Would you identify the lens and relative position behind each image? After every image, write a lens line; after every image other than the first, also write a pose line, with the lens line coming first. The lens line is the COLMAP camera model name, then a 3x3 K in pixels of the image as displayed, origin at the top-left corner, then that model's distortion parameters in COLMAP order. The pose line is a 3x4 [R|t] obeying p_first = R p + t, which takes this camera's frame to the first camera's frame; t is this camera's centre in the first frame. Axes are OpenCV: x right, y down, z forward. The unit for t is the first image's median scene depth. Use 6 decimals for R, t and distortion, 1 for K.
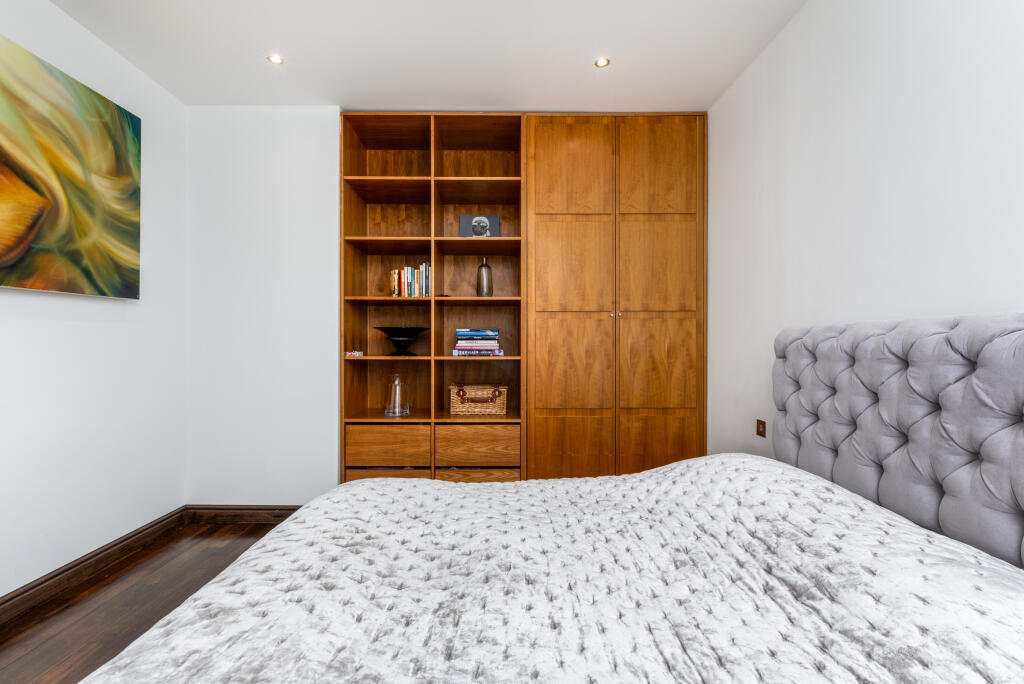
lens RADIAL K [[467.4, 0, 510.6], [0, 467.4, 347.4], [0, 0, 1]] dist [-0.000353, -0.000131]
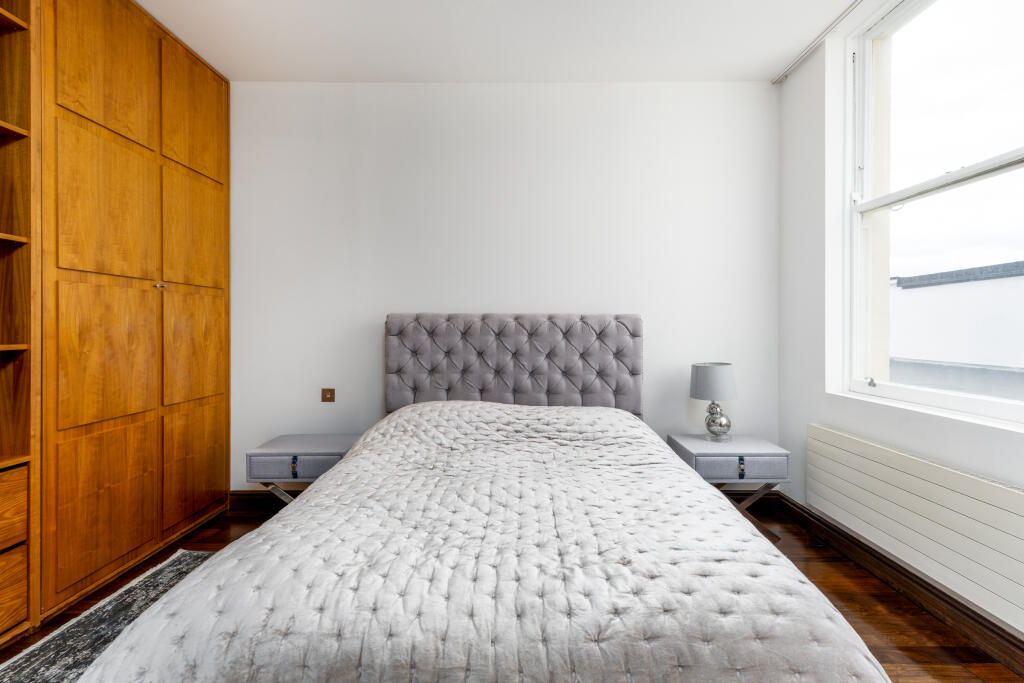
lens RADIAL K [[467.4, 0, 510.6], [0, 467.4, 332.5], [0, 0, 1]] dist [-0.000353, -0.000131]
pose [[0.019671, -0.008006, 0.999774, -0.529431], [0.001798, 0.999967, 0.007973, 0.002251], [-0.999805, 0.001641, 0.019685, 0.411026]]
